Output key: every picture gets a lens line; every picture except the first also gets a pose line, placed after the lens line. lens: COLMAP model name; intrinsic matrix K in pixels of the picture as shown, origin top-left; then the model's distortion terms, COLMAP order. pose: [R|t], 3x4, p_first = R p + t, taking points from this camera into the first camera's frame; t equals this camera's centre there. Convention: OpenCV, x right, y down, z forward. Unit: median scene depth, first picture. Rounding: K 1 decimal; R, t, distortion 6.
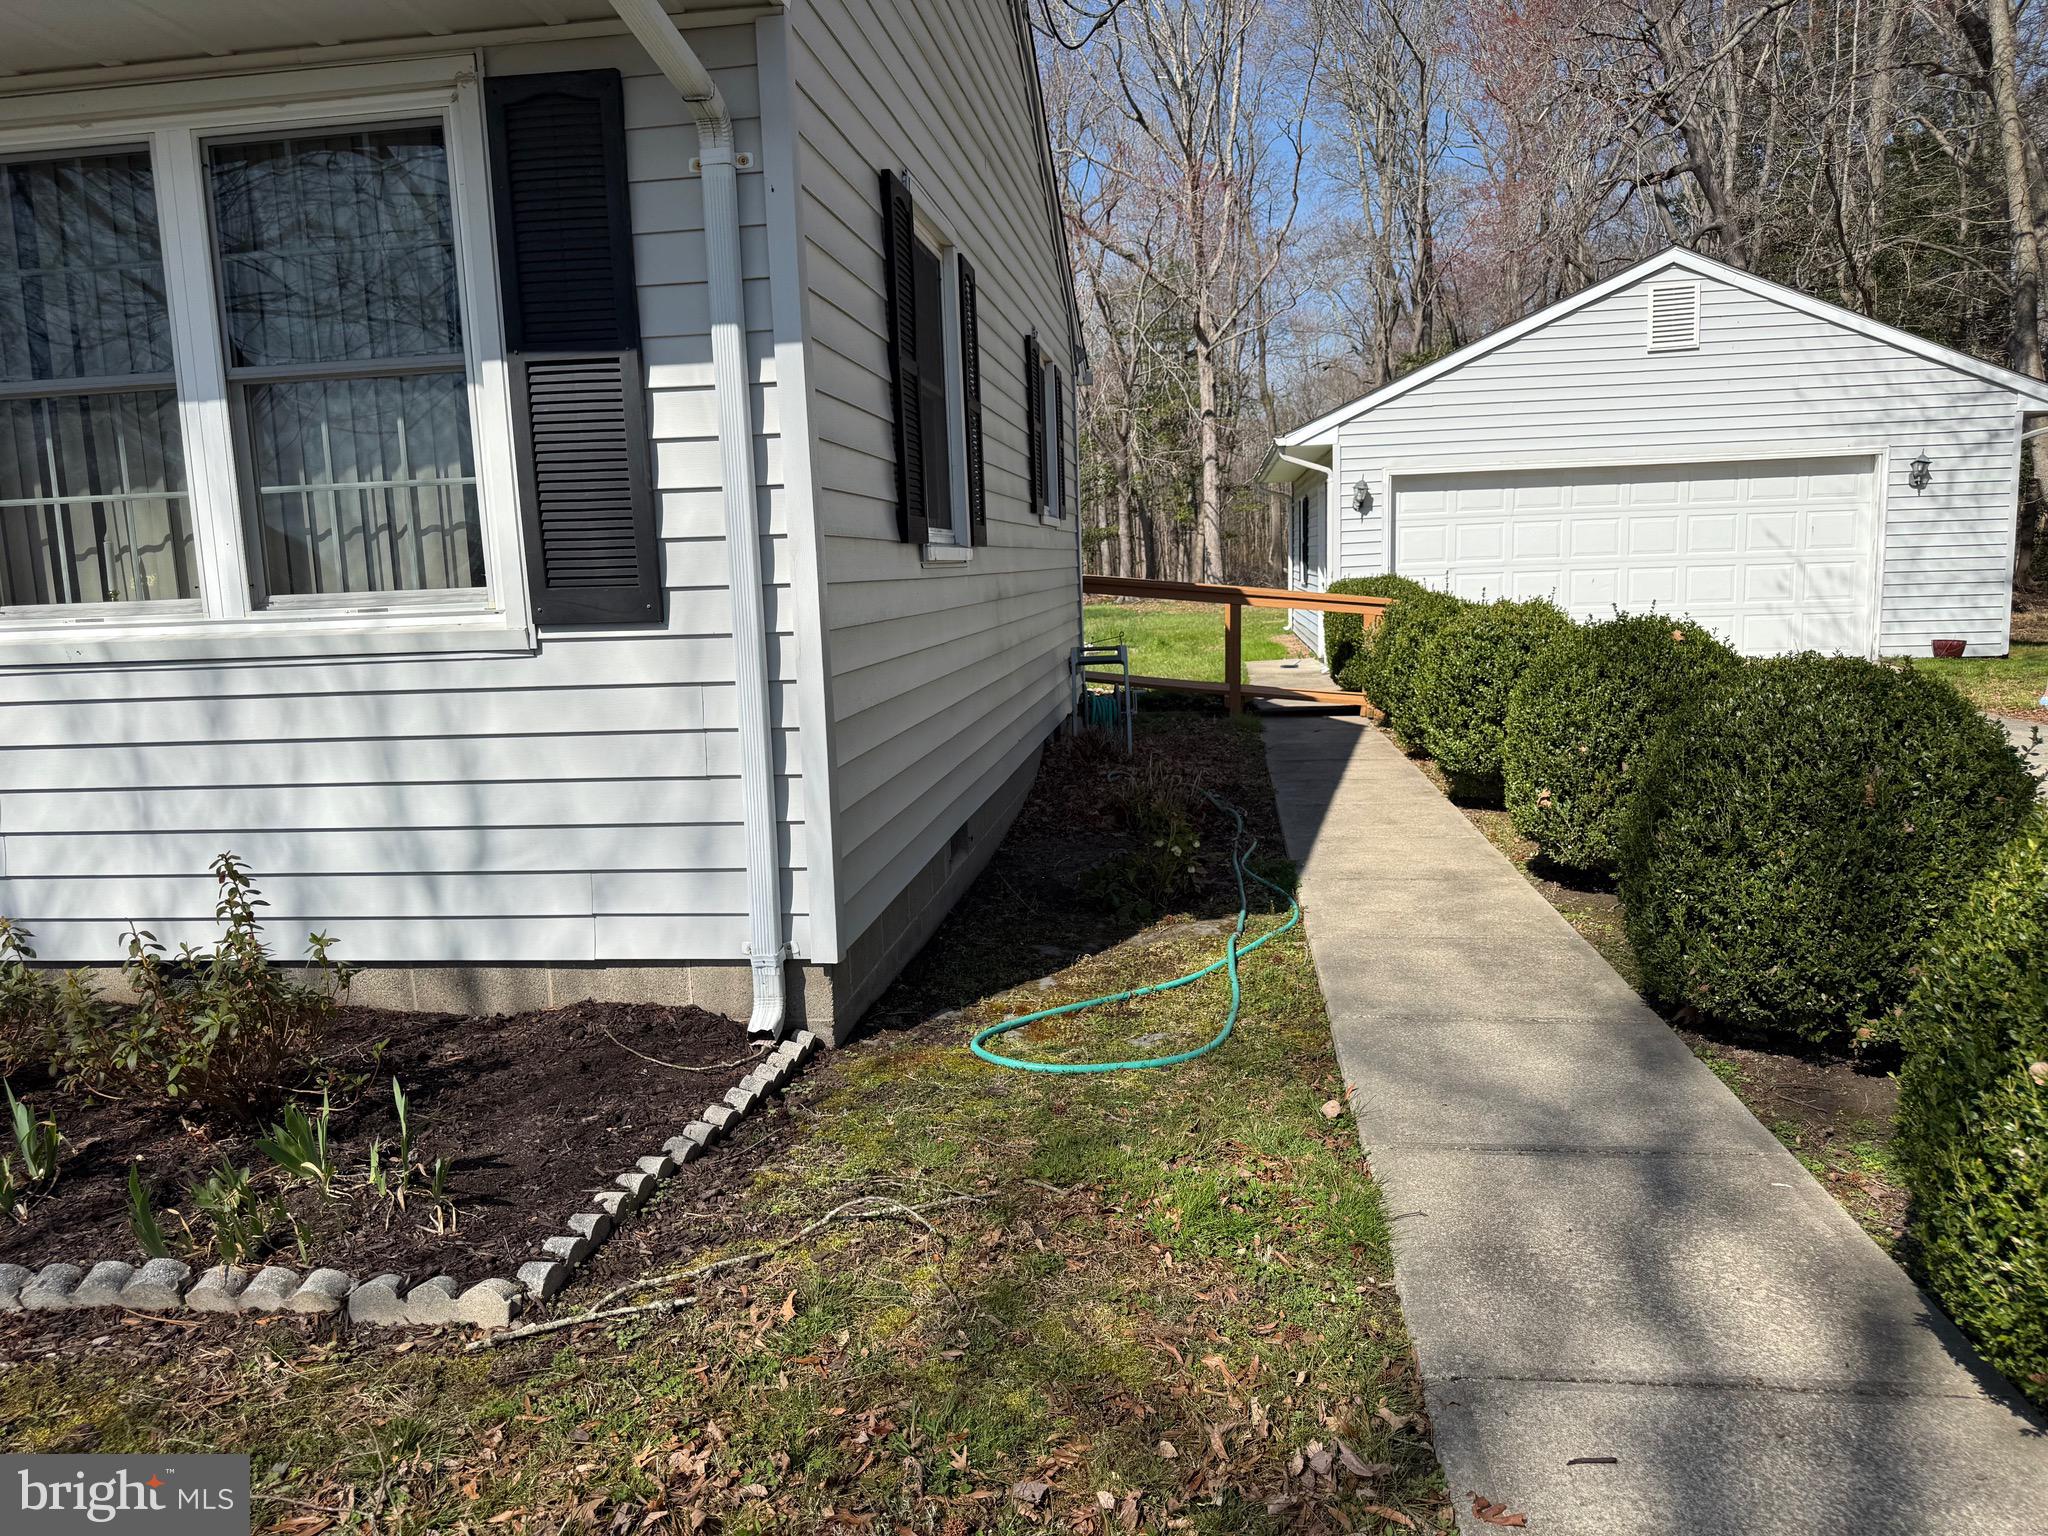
lens RADIAL K [[1437.7, 0, 1029.1], [0, 1437.7, 780.9], [0, 0, 1]] dist [0.105986, -0.140510]
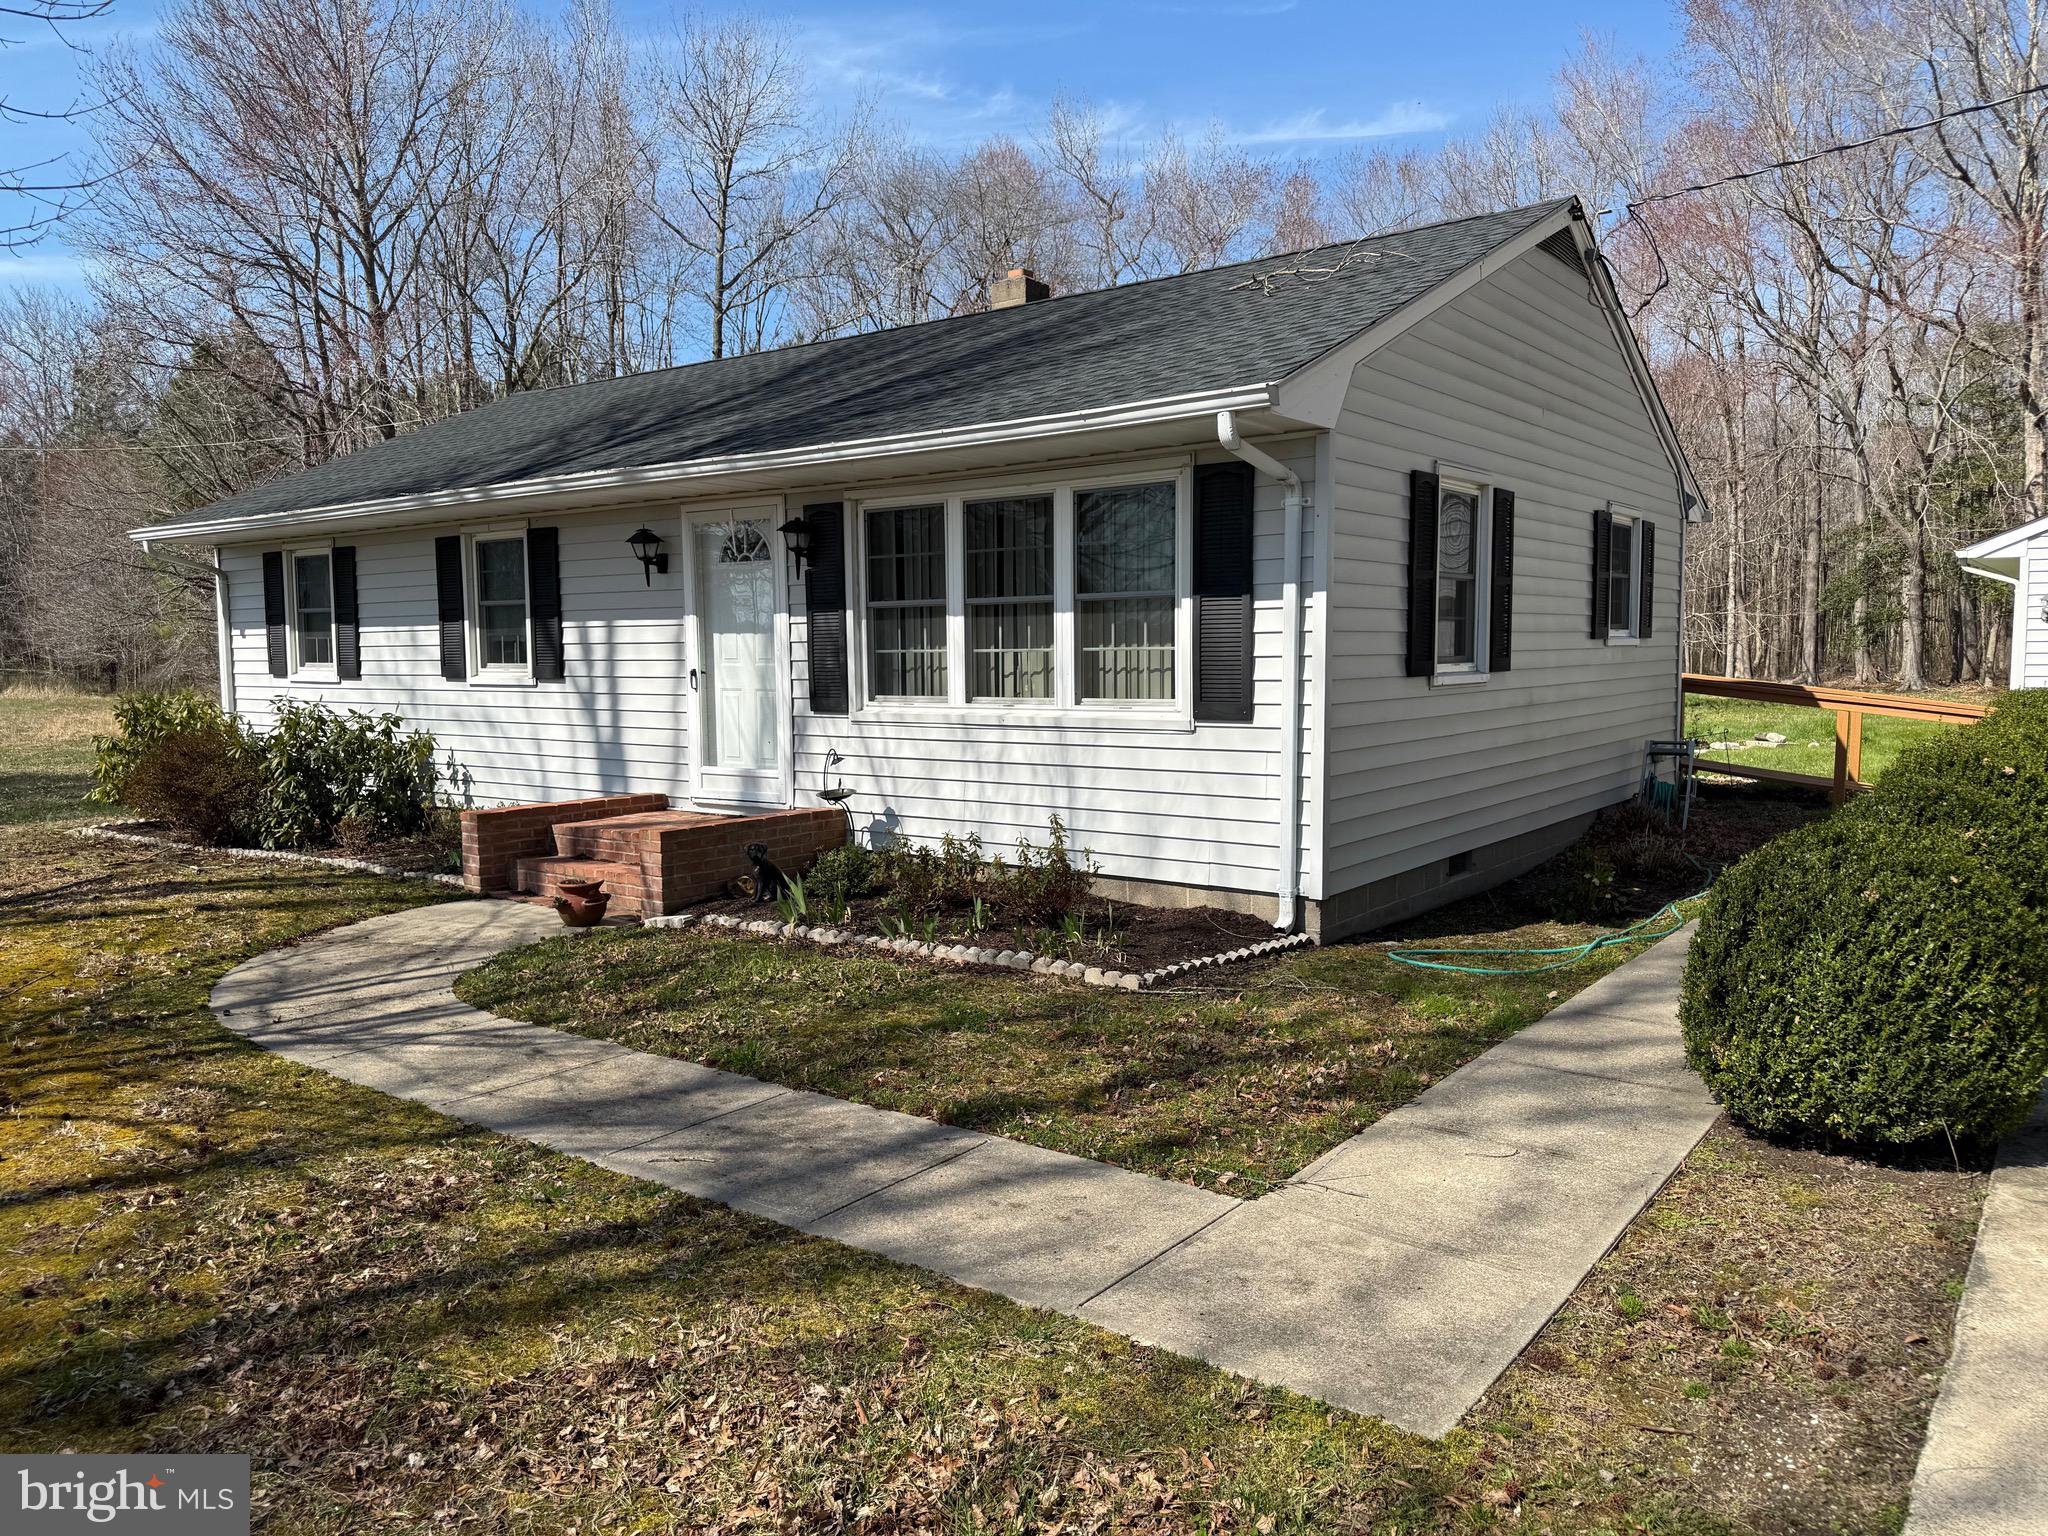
lens RADIAL K [[1434.8, 0, 1044.3], [0, 1434.8, 769.6], [0, 0, 1]] dist [0.043355, -0.053162]
pose [[0.875174, 0.067044, -0.479141, 0.418006], [-0.092571, 0.995259, -0.029822, 0.041206], [0.474870, 0.070454, 0.877231, -0.810742]]
